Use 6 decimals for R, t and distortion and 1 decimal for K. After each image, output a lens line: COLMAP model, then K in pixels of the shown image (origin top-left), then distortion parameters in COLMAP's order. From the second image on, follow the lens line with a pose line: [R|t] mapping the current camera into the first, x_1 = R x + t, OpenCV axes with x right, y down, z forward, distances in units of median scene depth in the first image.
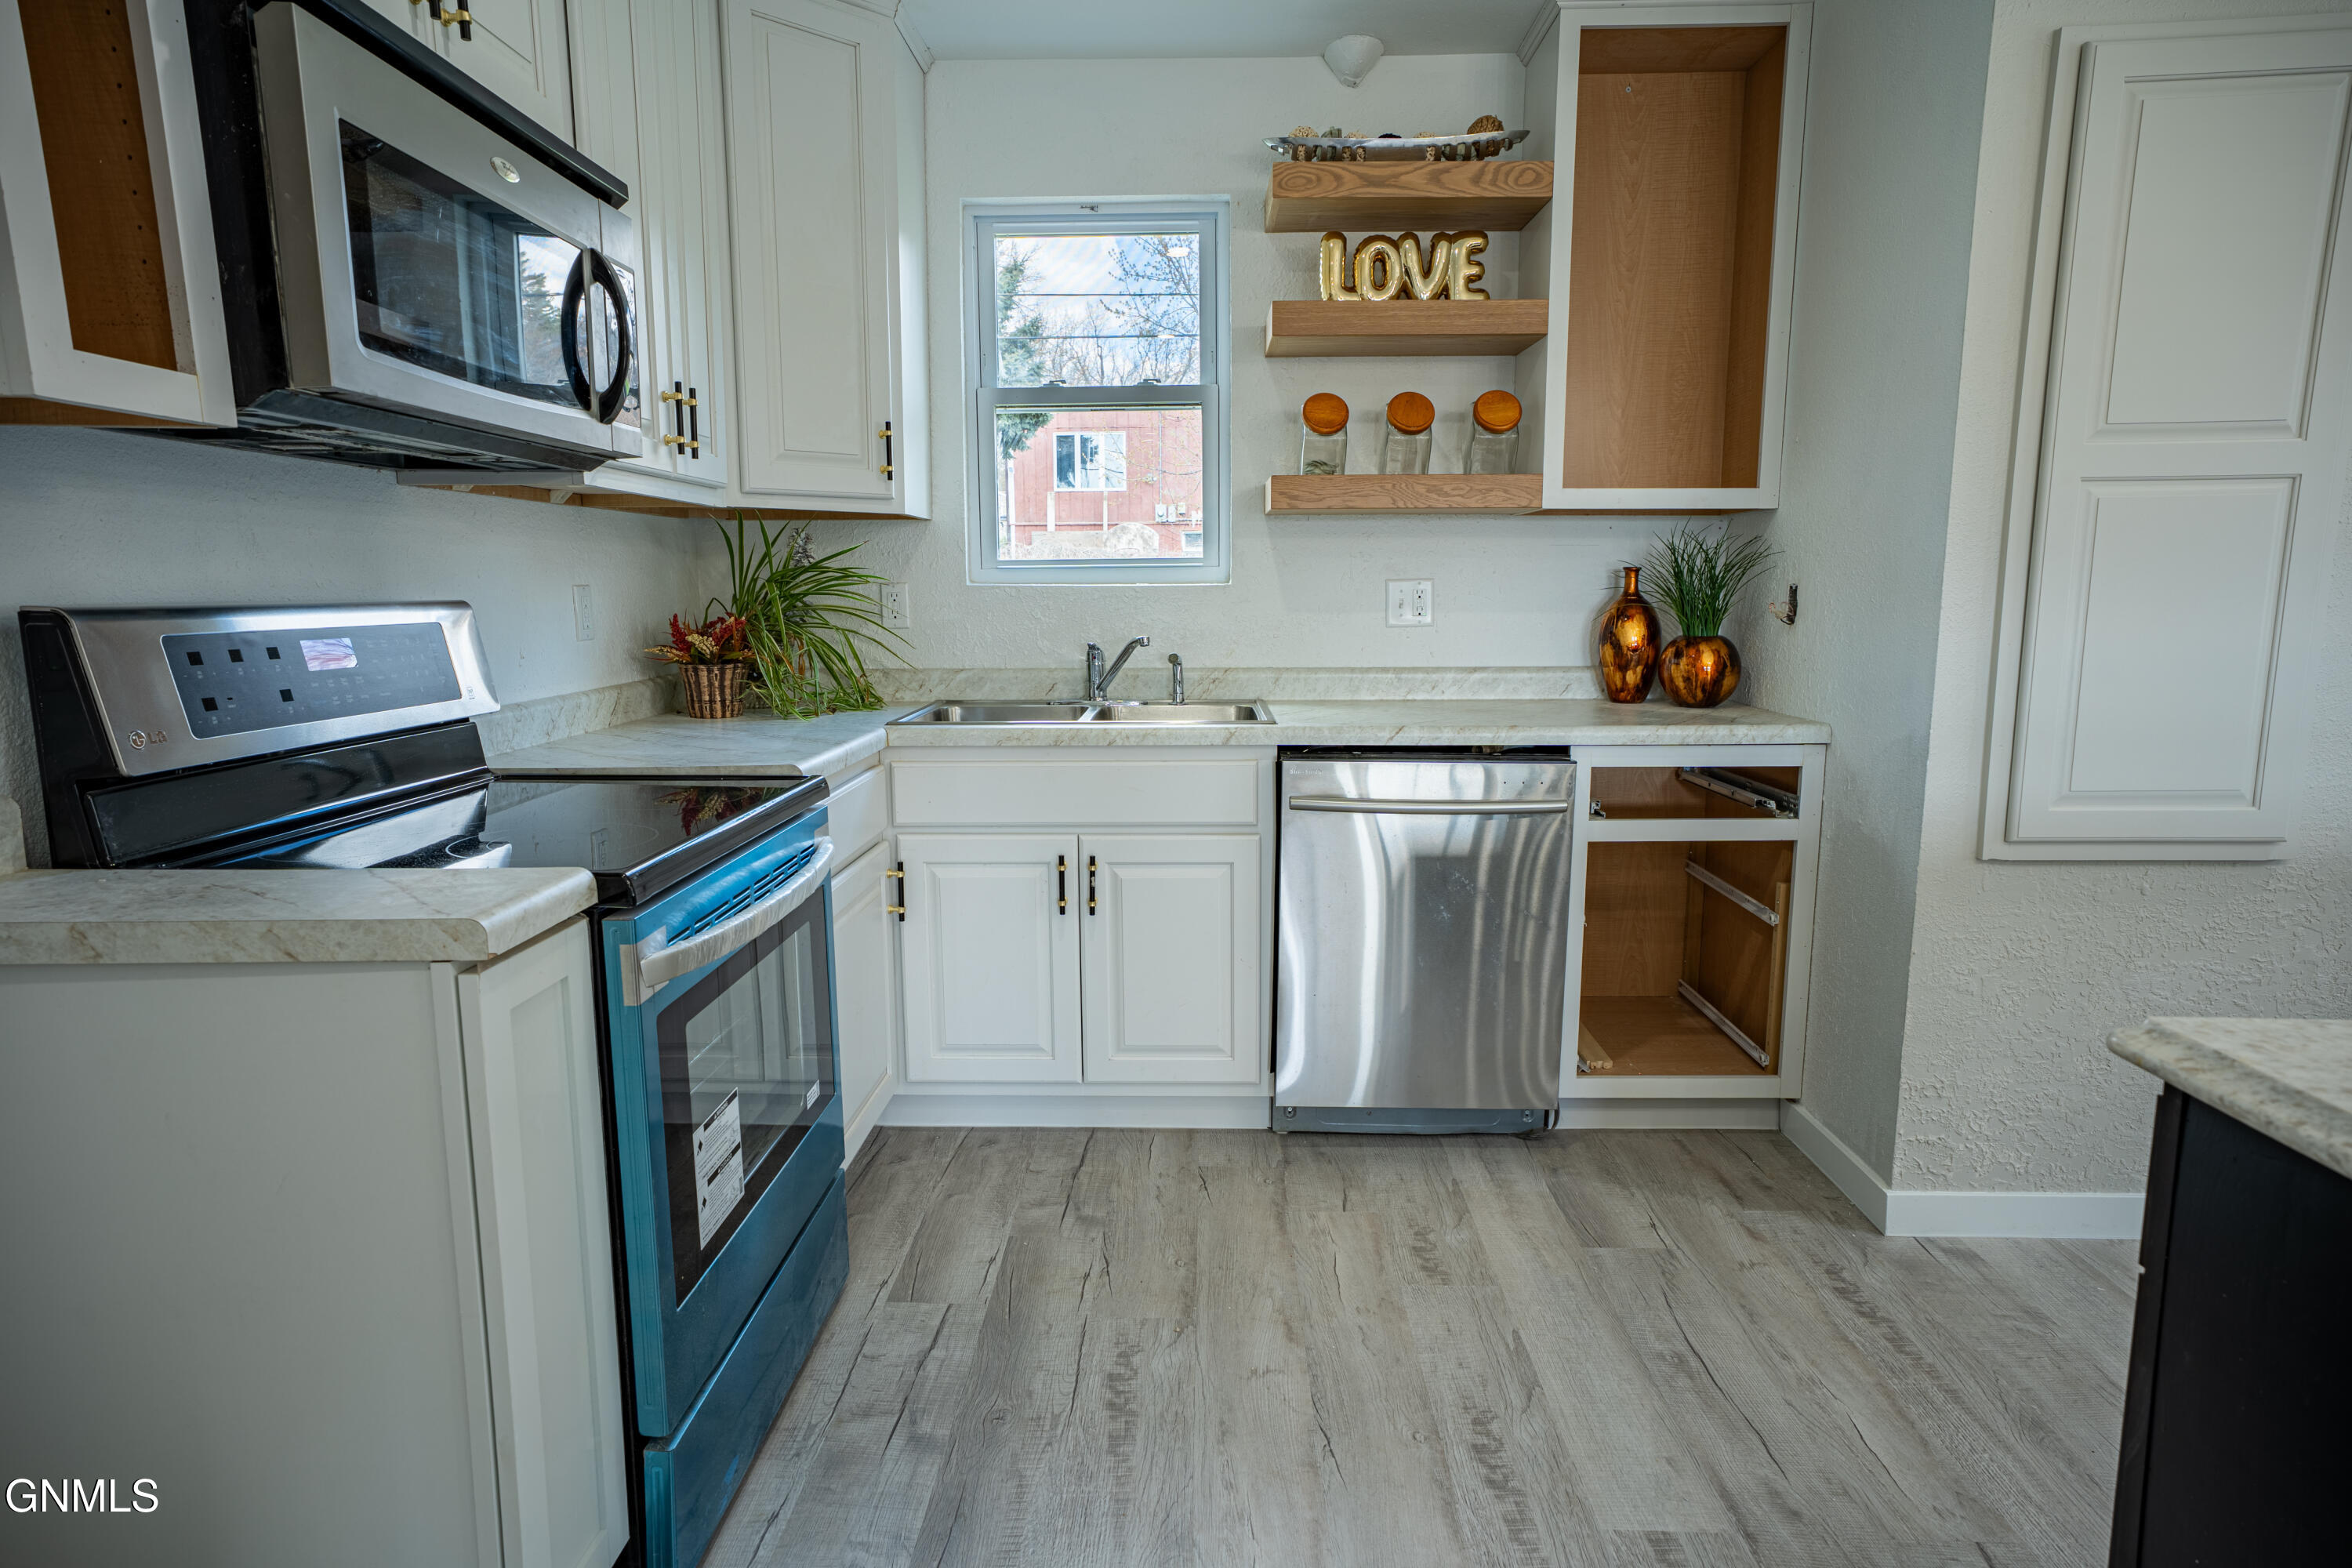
lens RADIAL K [[1309.8, 0, 1168.2], [0, 1309.8, 784.7], [0, 0, 1]] dist [0.002092, 0.000274]
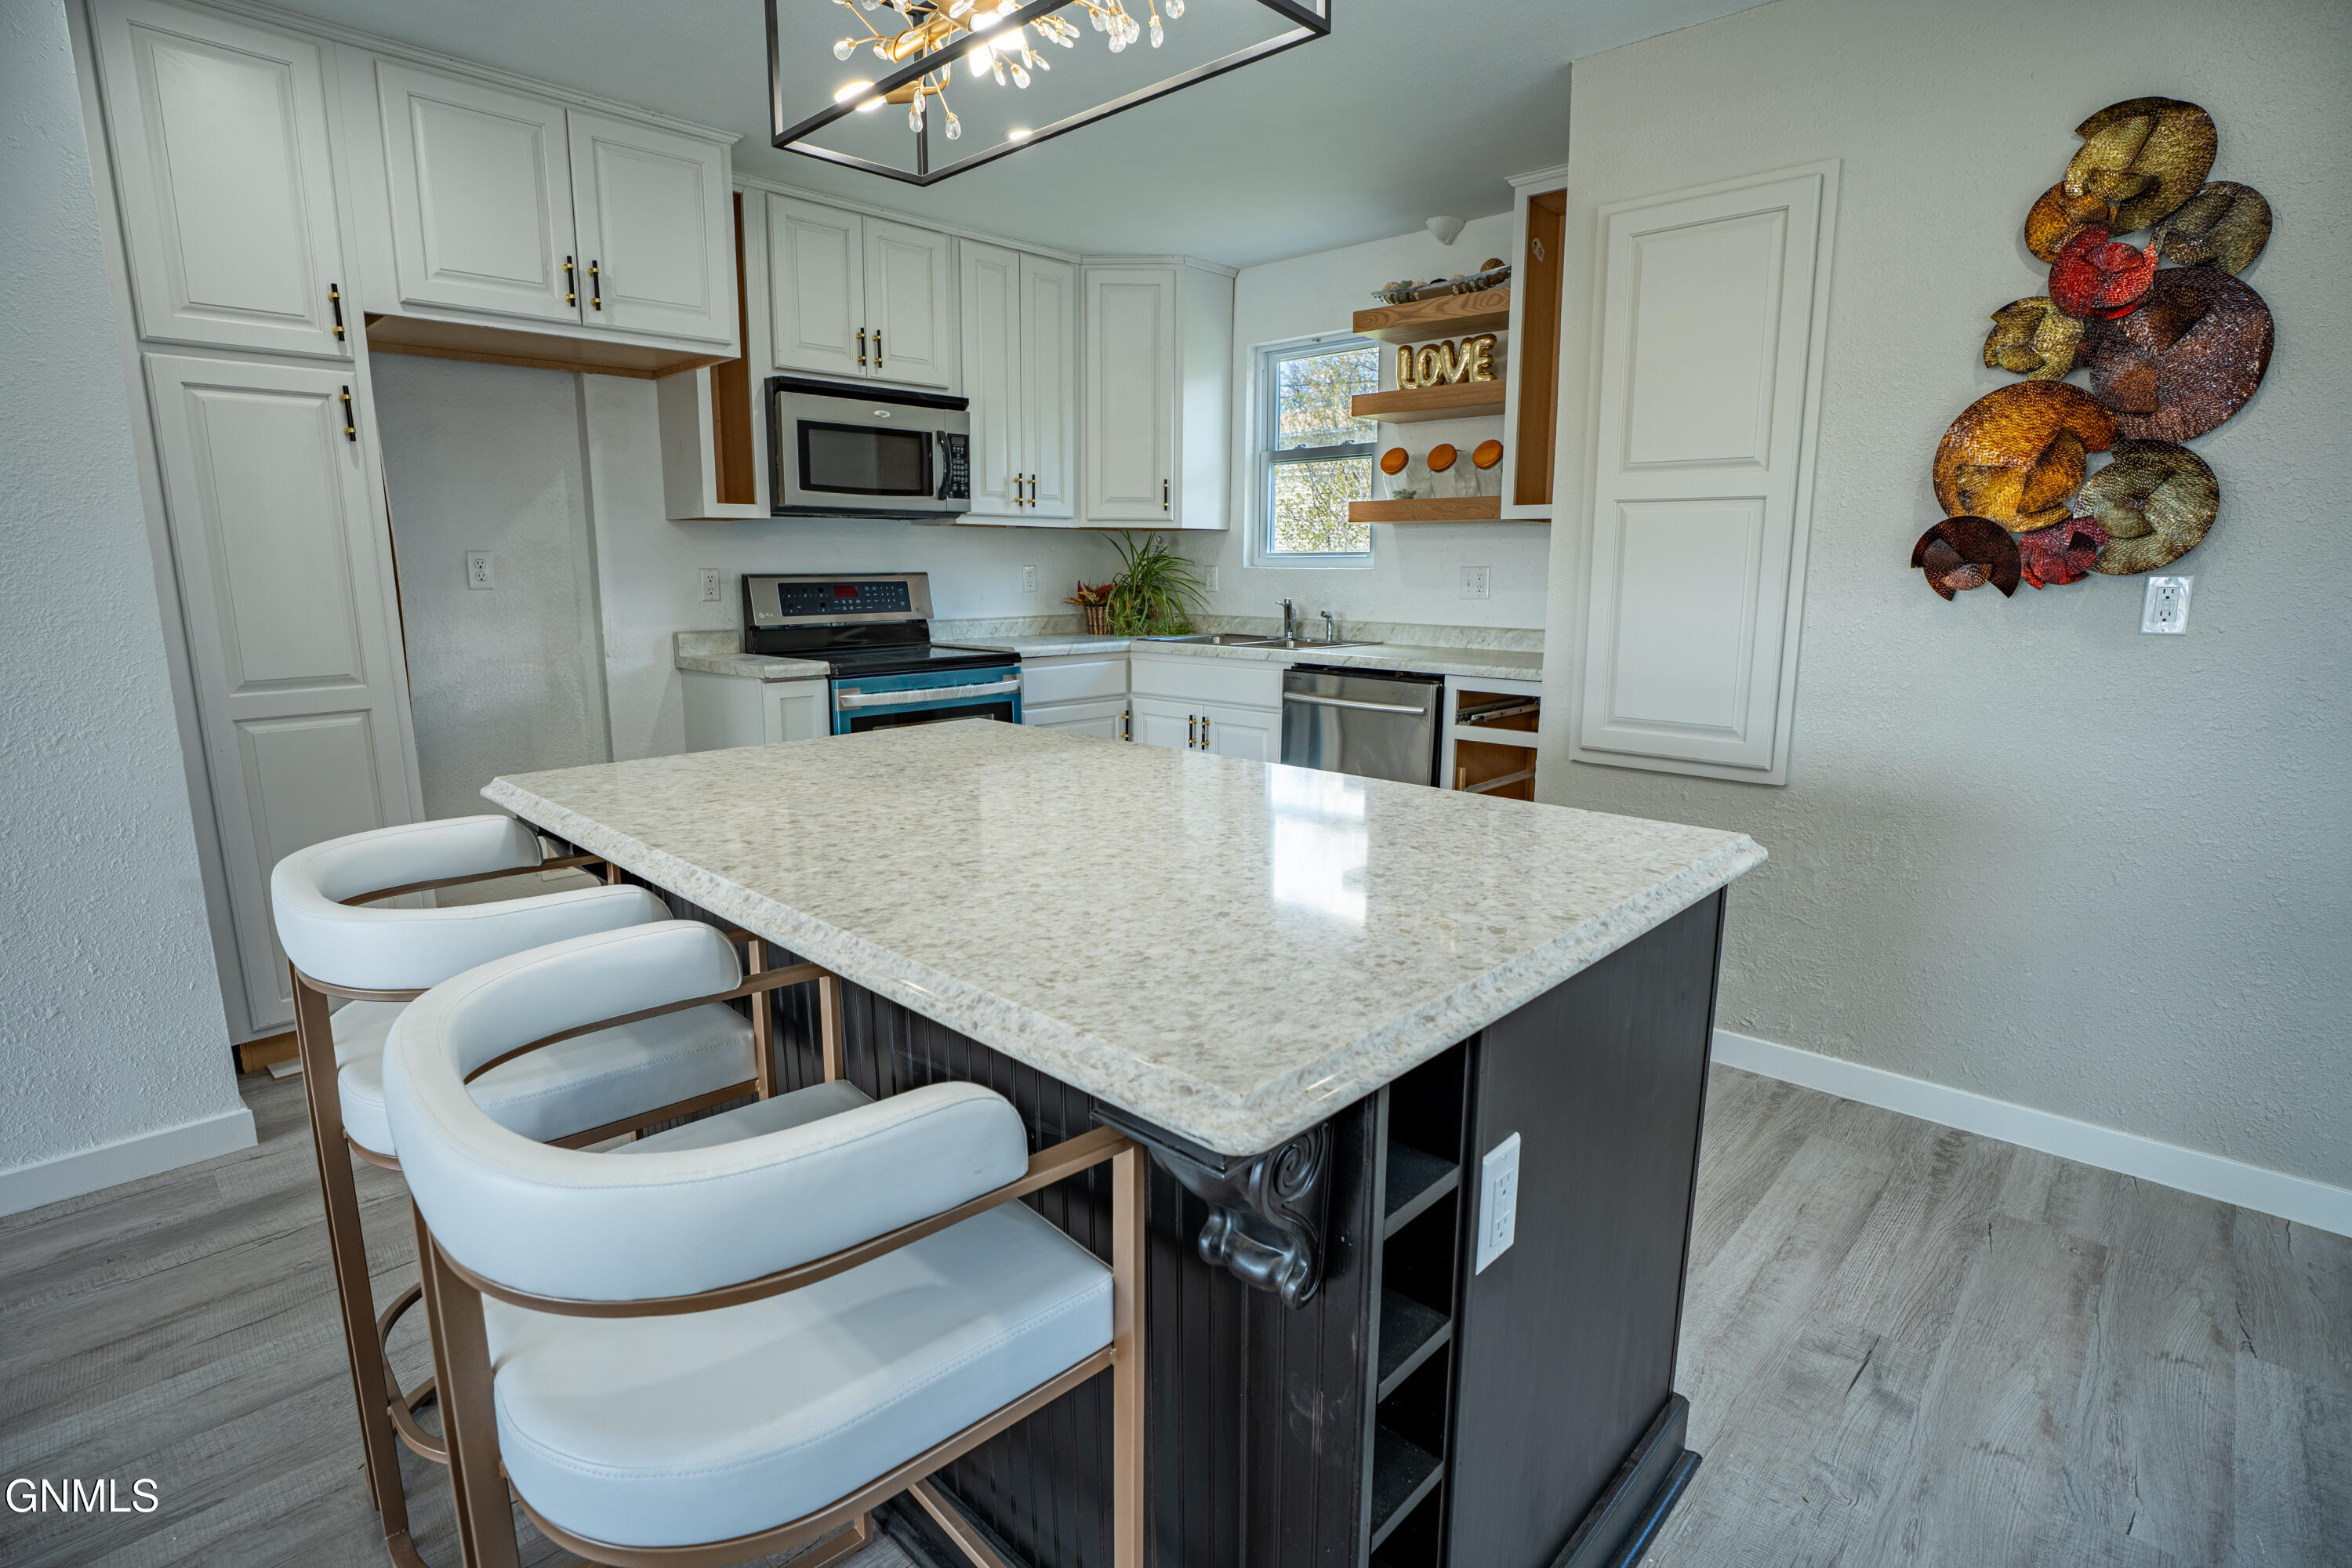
lens RADIAL K [[1139.3, 0, 1177.5], [0, 1139.3, 782.6], [0, 0, 1]] dist [-0.037963, -0.000561]
pose [[0.744136, 0.131964, -0.654864, 0.884848], [-0.106589, 0.991190, 0.078618, 0.022375], [0.659469, 0.011299, 0.751647, -0.199372]]
